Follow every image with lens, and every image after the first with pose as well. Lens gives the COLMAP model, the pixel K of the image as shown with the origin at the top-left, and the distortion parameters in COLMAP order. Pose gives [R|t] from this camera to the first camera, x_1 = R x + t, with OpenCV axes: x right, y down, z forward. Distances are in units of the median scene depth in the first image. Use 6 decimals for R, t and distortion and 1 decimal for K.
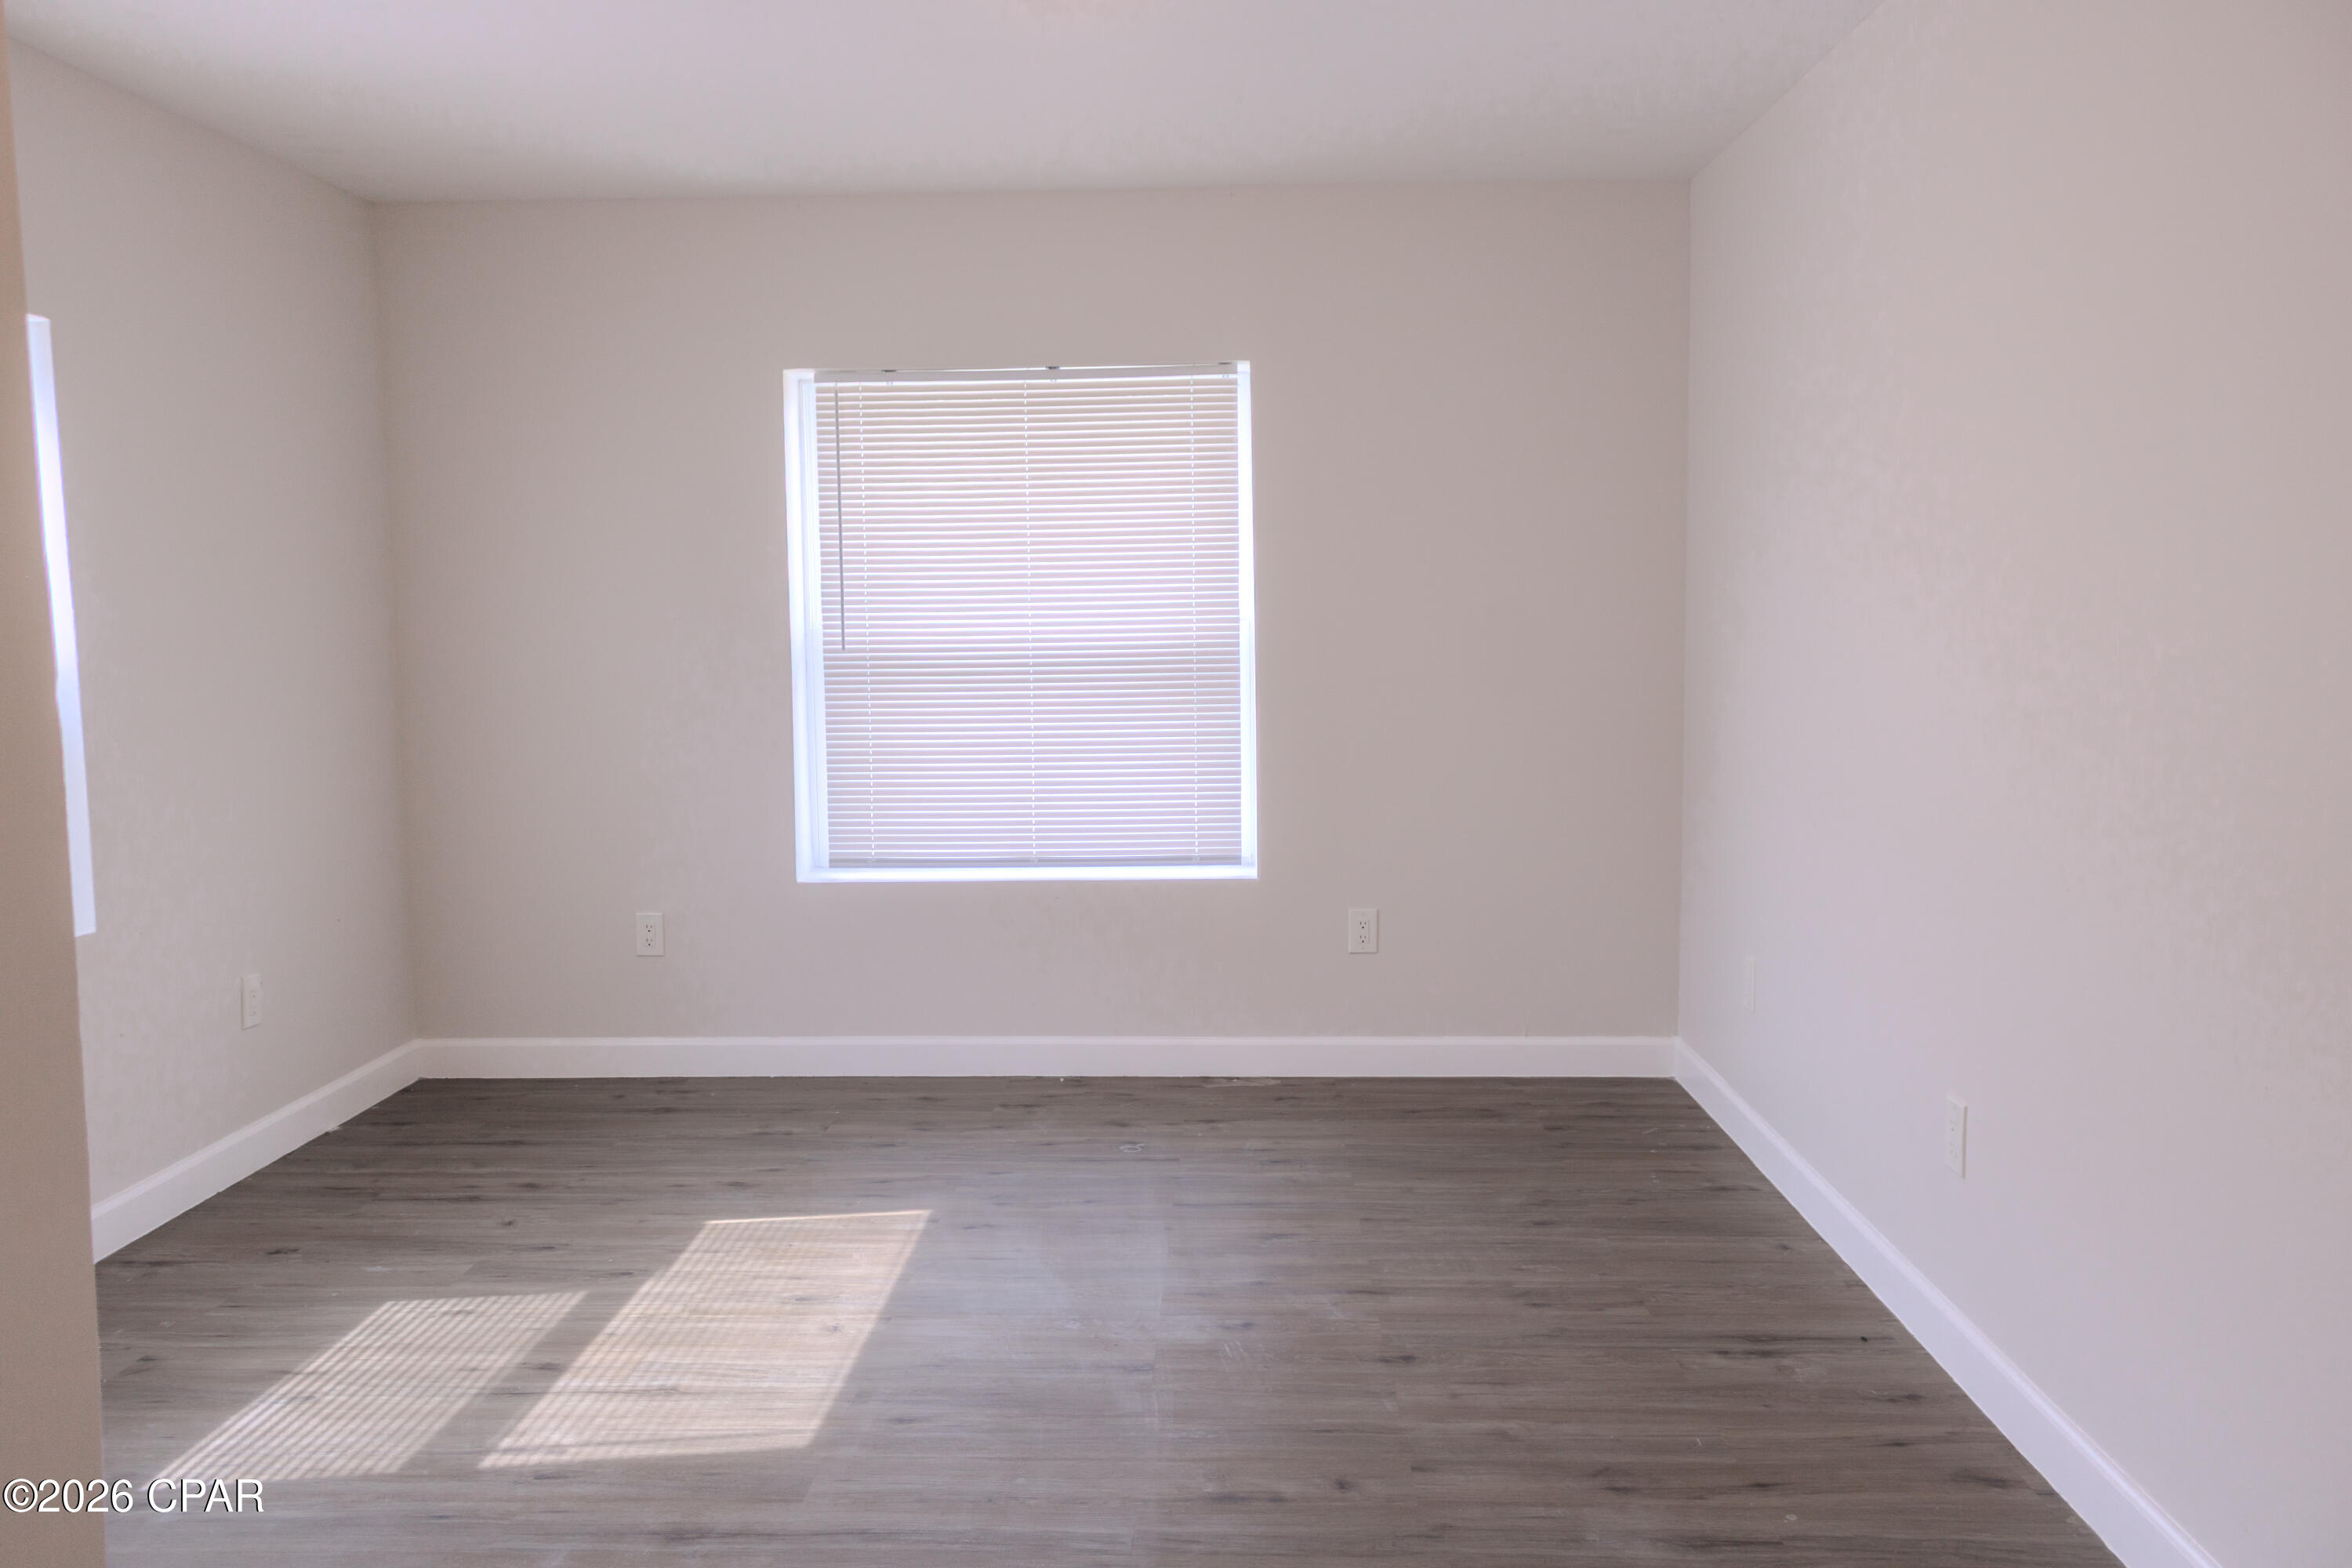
lens RADIAL K [[1959.7, 0, 1158.7], [0, 1959.7, 794.0], [0, 0, 1]] dist [0.003640, 0.013291]
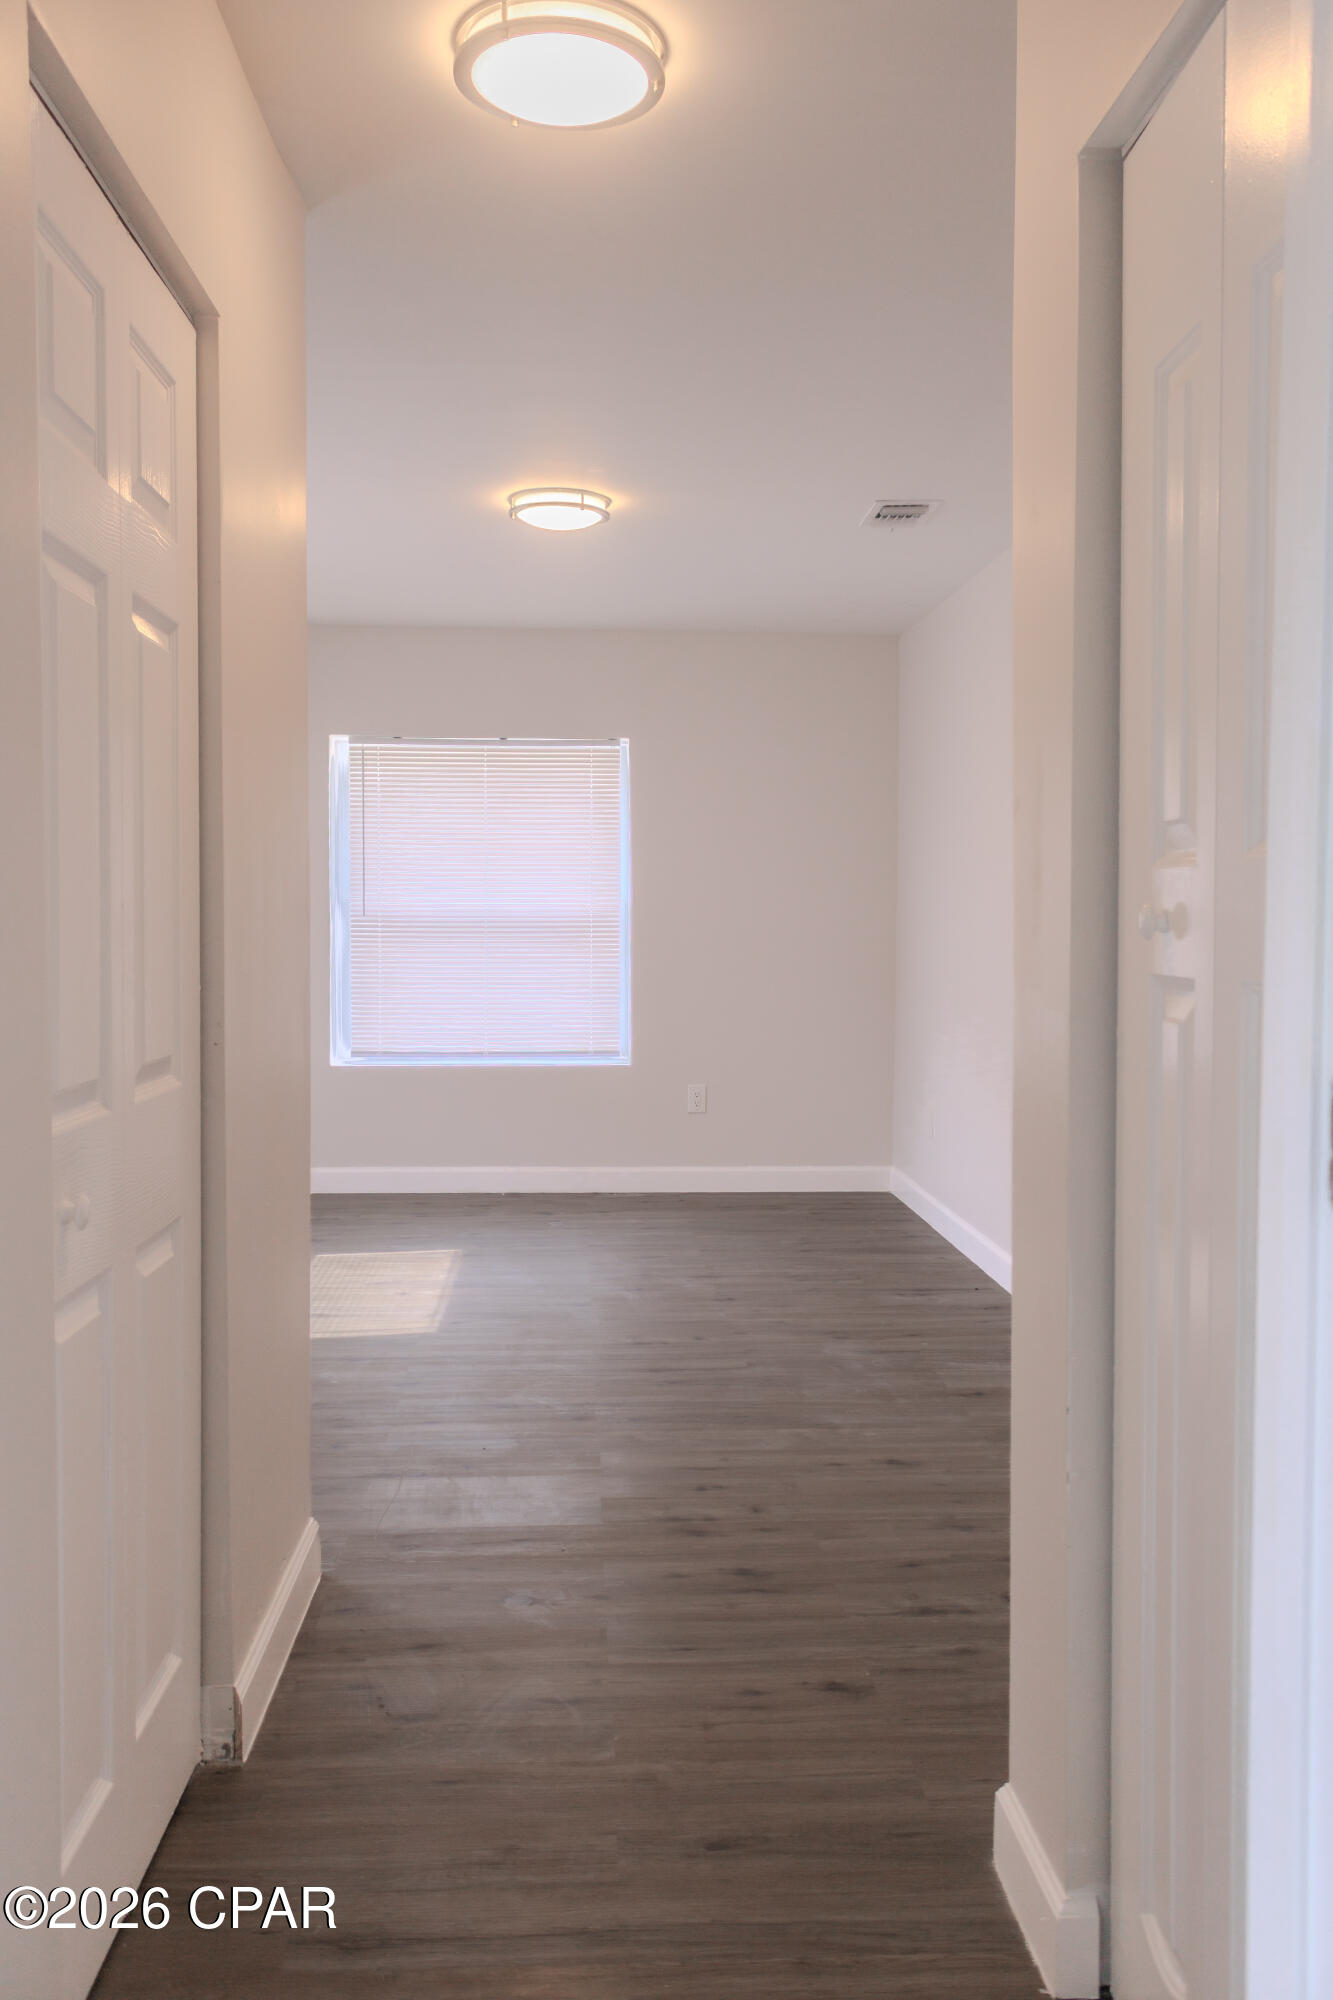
lens RADIAL K [[1666.4, 0, 675.1], [0, 1666.4, 996.9], [0, 0, 1]] dist [0.003640, 0.013291]
pose [[0.994445, 0.011034, 0.104676, -0.062436], [-0.006396, 0.998987, -0.044546, 0.055145], [-0.105062, 0.043629, 0.993508, -0.380834]]
